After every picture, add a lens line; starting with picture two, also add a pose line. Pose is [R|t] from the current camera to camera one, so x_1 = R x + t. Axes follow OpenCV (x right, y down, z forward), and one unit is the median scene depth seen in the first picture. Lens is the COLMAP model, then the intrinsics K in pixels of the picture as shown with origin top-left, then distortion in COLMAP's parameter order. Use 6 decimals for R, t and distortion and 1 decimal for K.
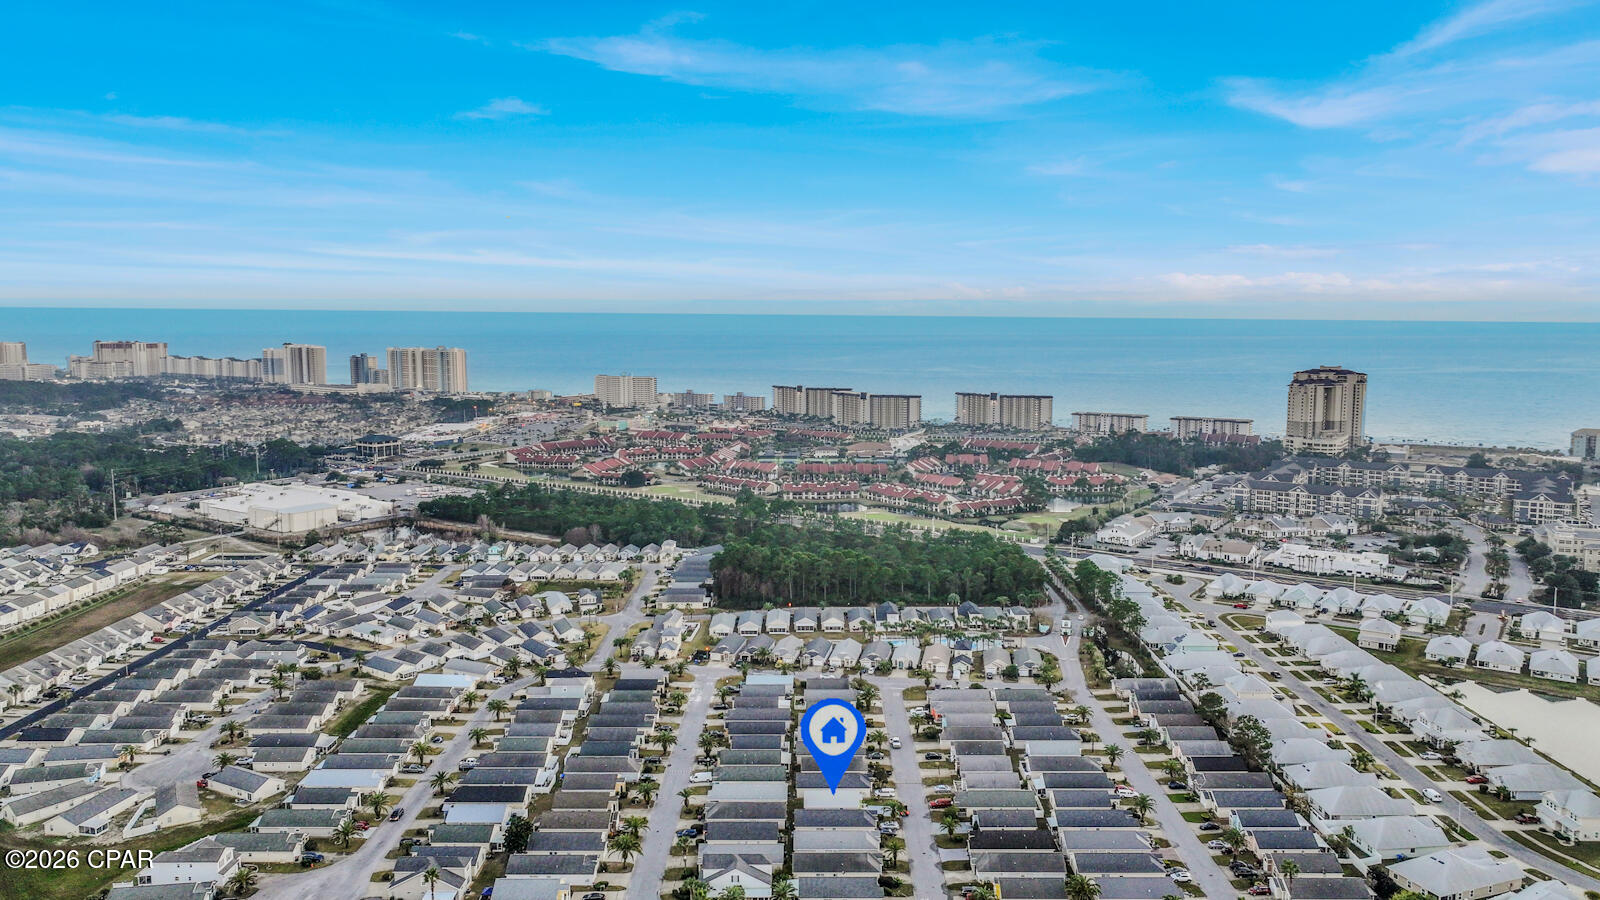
lens RADIAL K [[1133.6, 0, 791.9], [0, 1133.6, 444.8], [0, 0, 1]] dist [-0.000930, 0.002595]
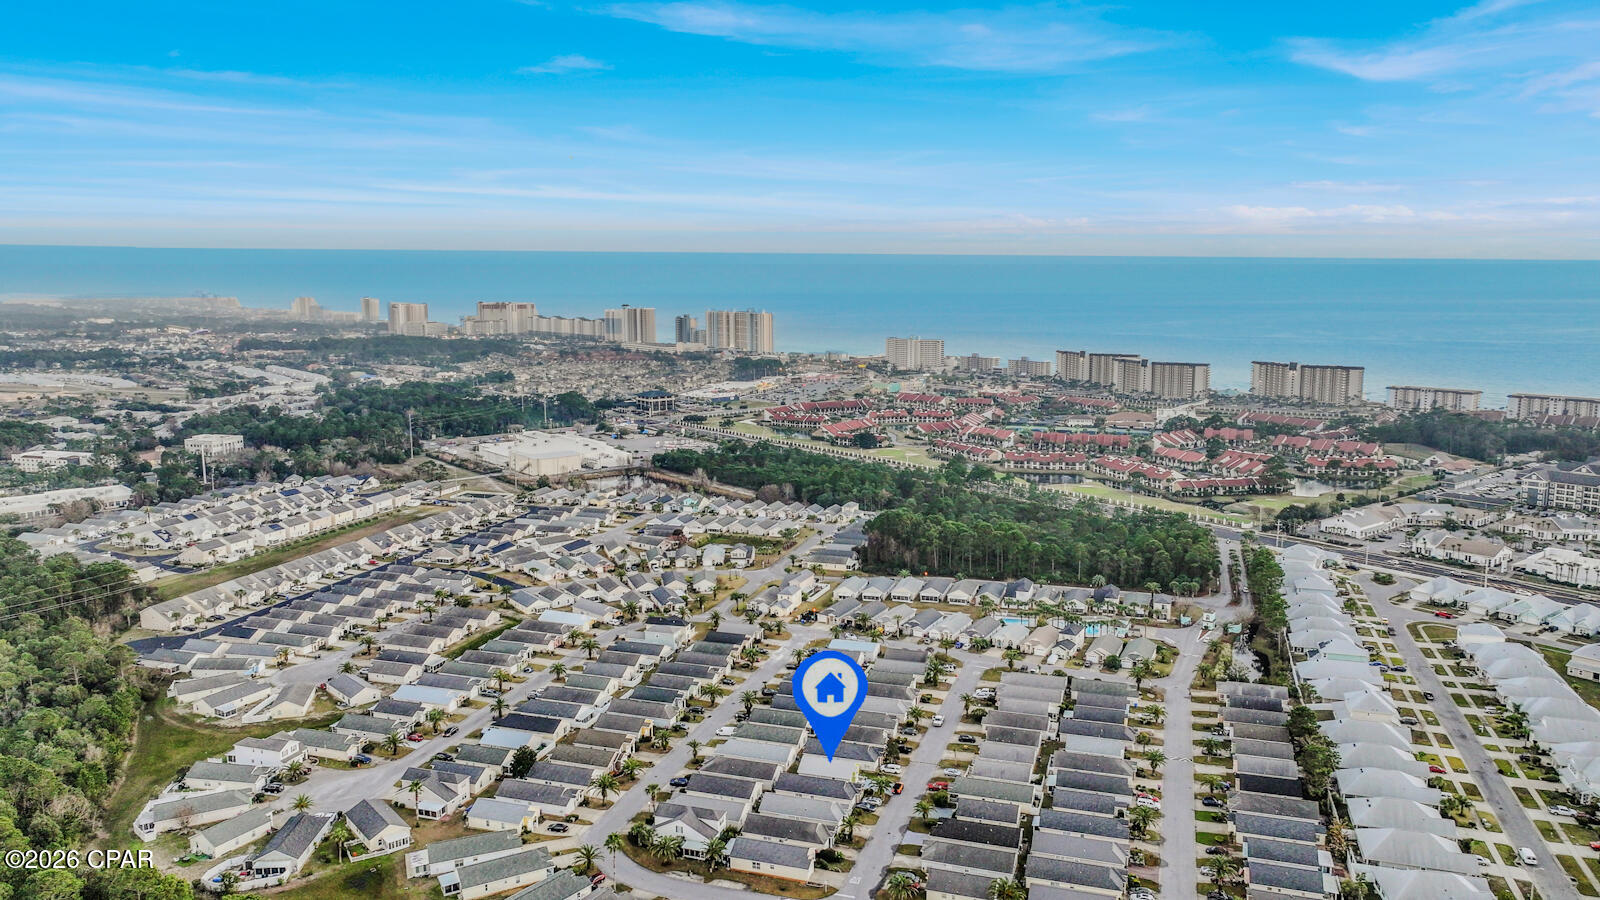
lens RADIAL K [[1133.6, 0, 794.5], [0, 1133.6, 454.6], [0, 0, 1]] dist [-0.000930, 0.002595]
pose [[0.951487, 0.043743, -0.304564, 0.208967], [-0.031248, 0.998463, 0.045782, -0.003437], [0.306099, -0.034044, 0.951391, 0.041212]]
